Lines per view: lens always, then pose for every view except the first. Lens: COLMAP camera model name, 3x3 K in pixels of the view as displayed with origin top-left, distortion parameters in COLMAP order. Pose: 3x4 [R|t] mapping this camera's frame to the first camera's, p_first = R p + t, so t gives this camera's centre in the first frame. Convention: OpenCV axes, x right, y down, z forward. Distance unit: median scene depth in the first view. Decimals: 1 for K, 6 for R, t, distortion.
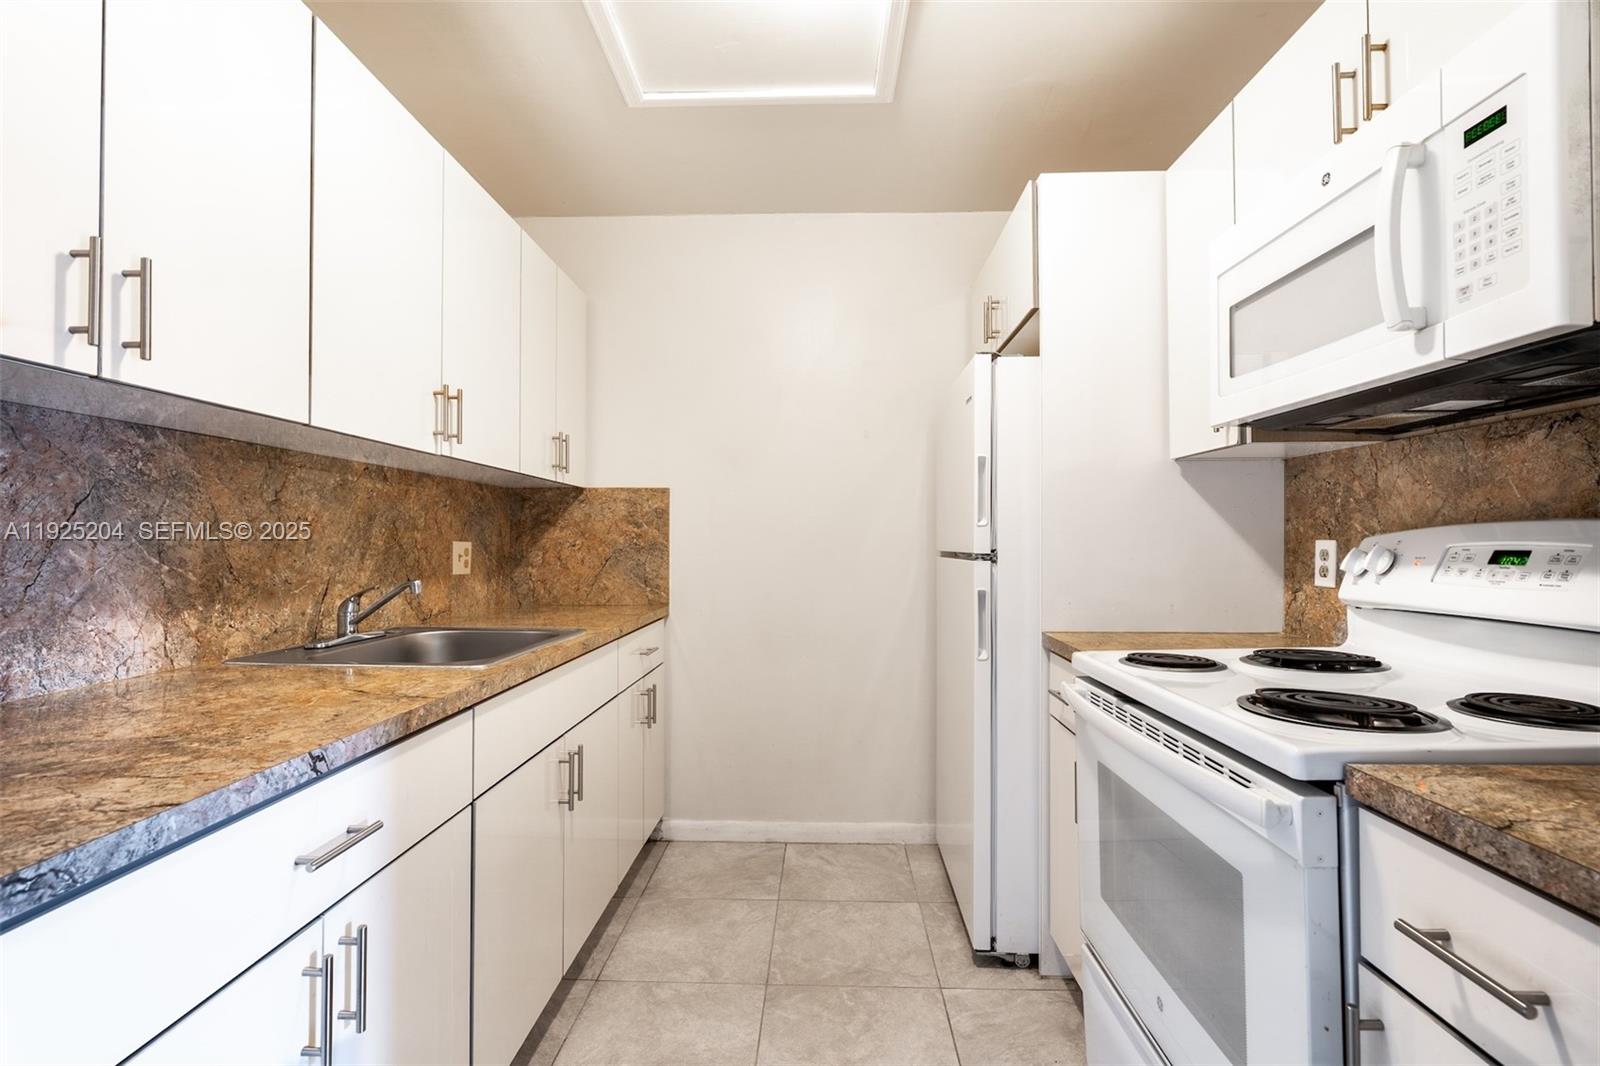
lens RADIAL K [[732.7, 0, 794.5], [0, 732.7, 529.1], [0, 0, 1]] dist [-0.009993, 0.000317]
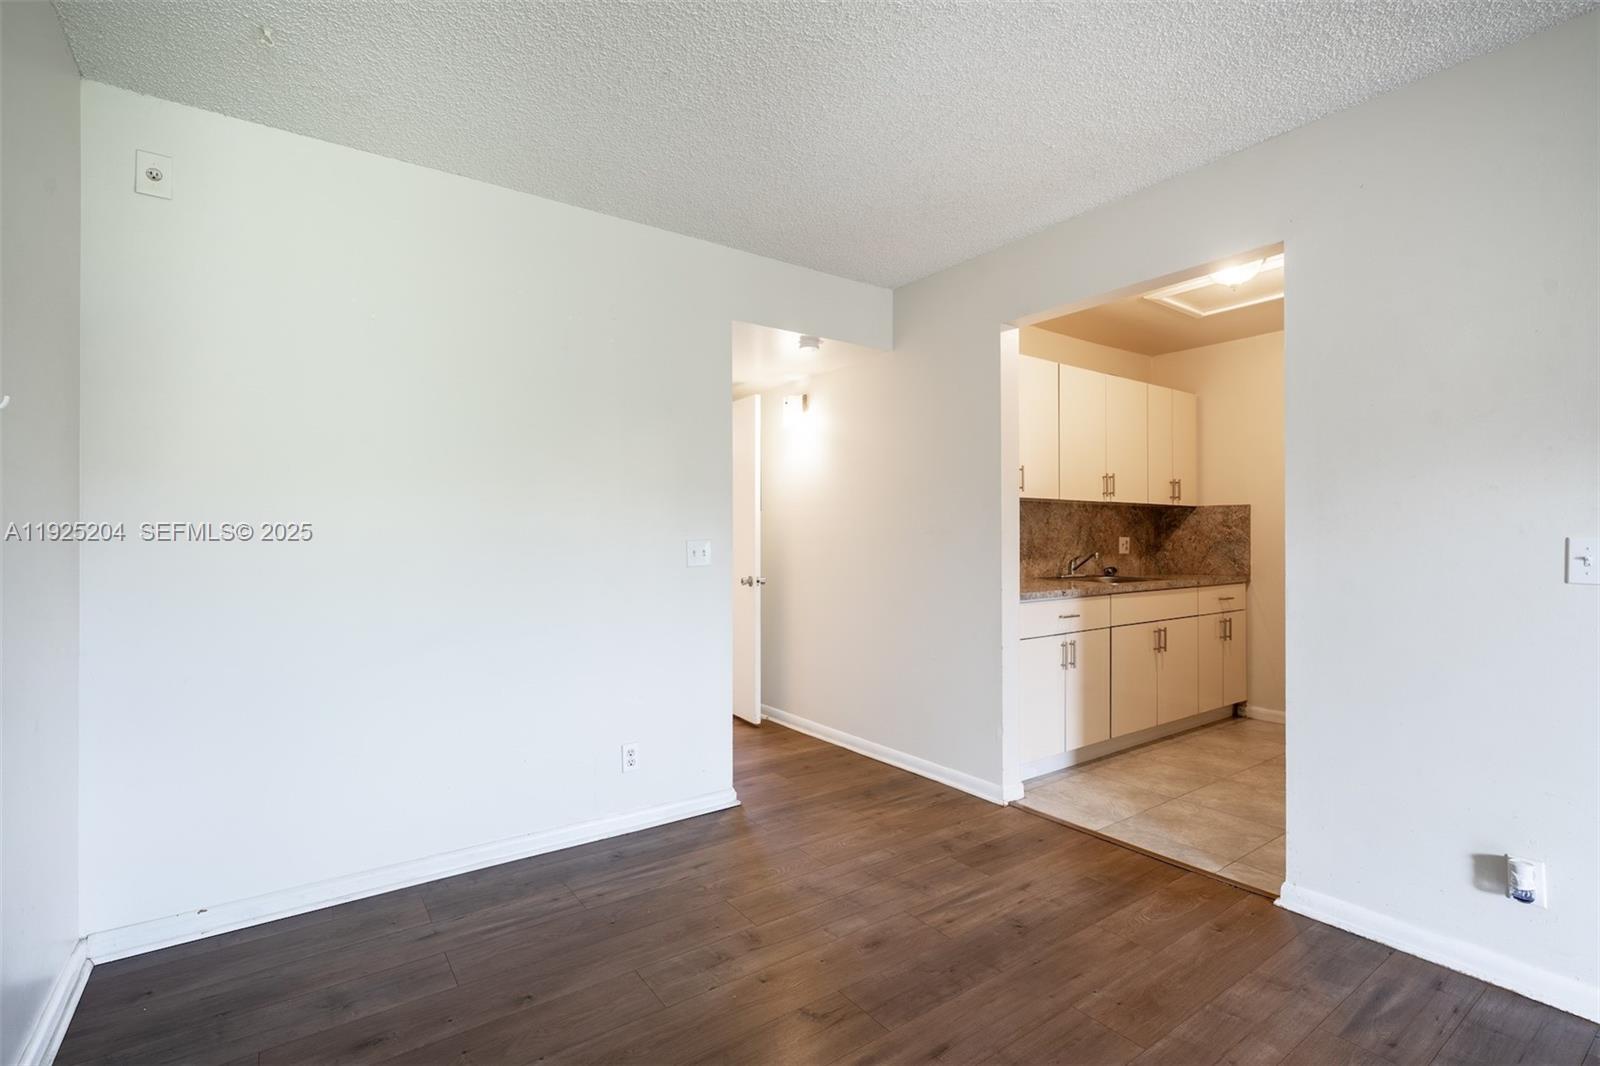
lens RADIAL K [[728.7, 0, 800.0], [0, 728.7, 533.0], [0, 0, 1]] dist [-0.033944, 0.007742]
pose [[0.609004, -0.004712, -0.793153, 0.893741], [0.014598, 0.999880, 0.005269, -0.027463], [0.793033, -0.014787, 0.608999, -1.411863]]
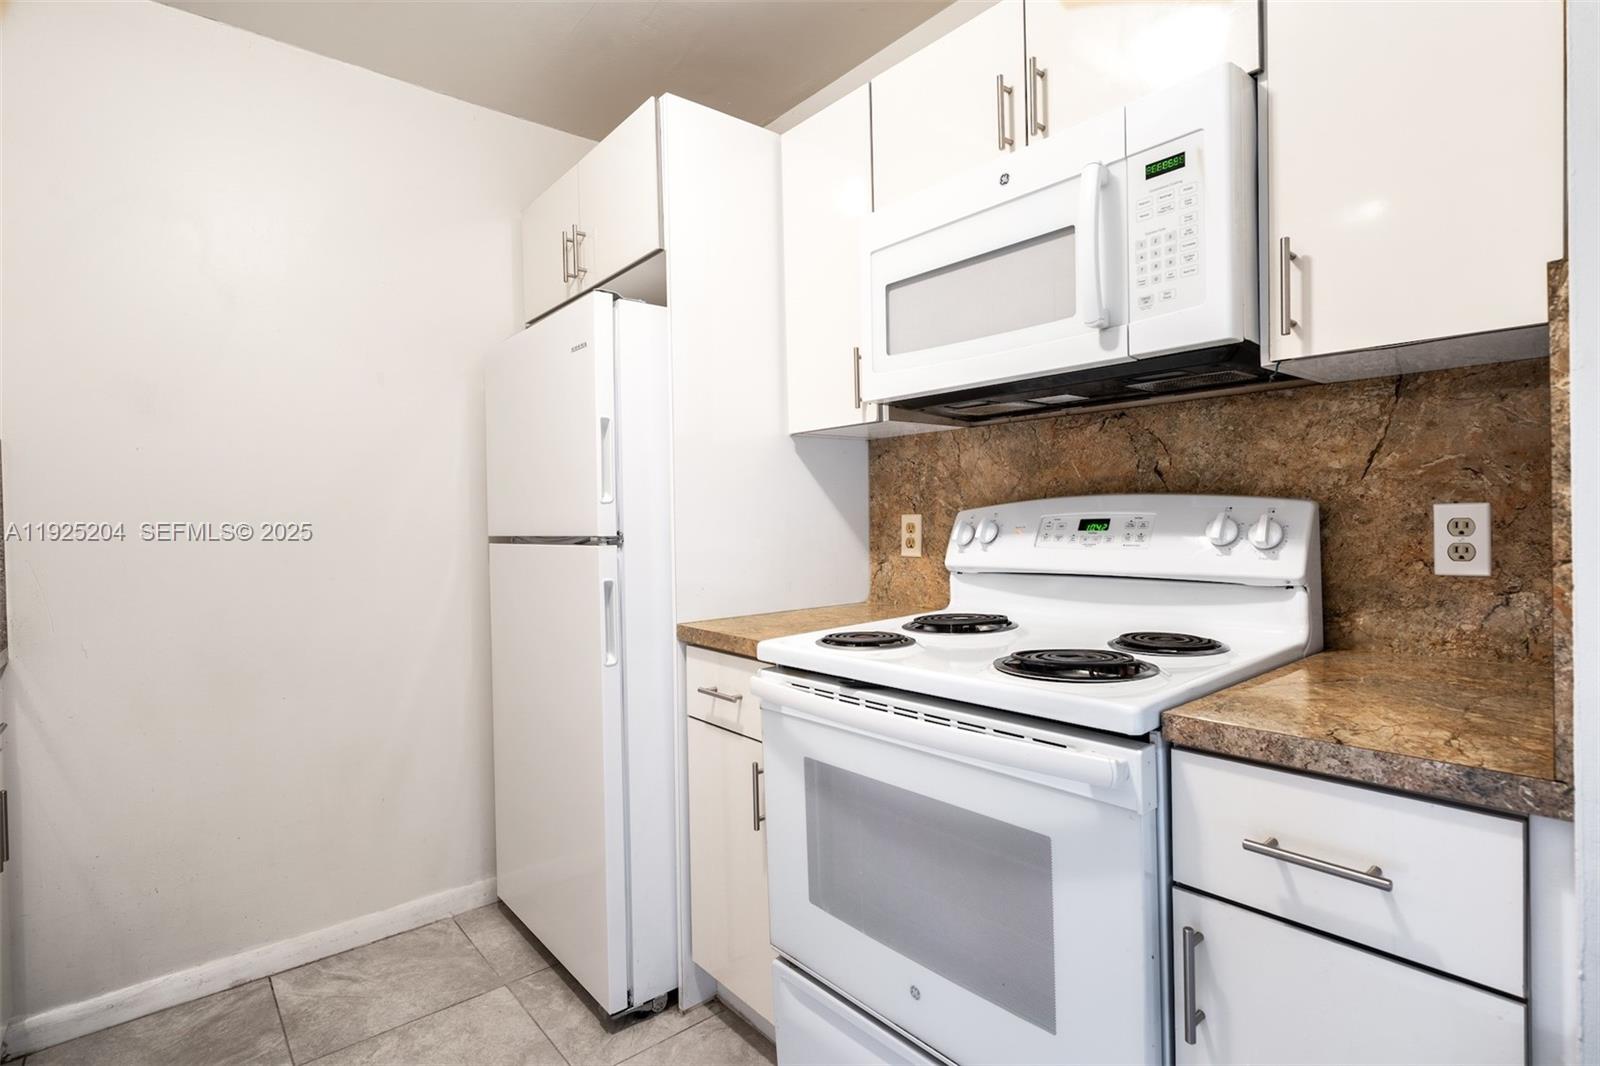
lens RADIAL K [[786.2, 0, 799.5], [0, 786.2, 528.3], [0, 0, 1]] dist [-0.009193, 0.001006]
pose [[0.737808, -0.023276, 0.674610, -0.219090], [0.008845, 0.999653, 0.024817, 0.005362], [-0.674953, -0.012343, 0.737757, 0.250632]]
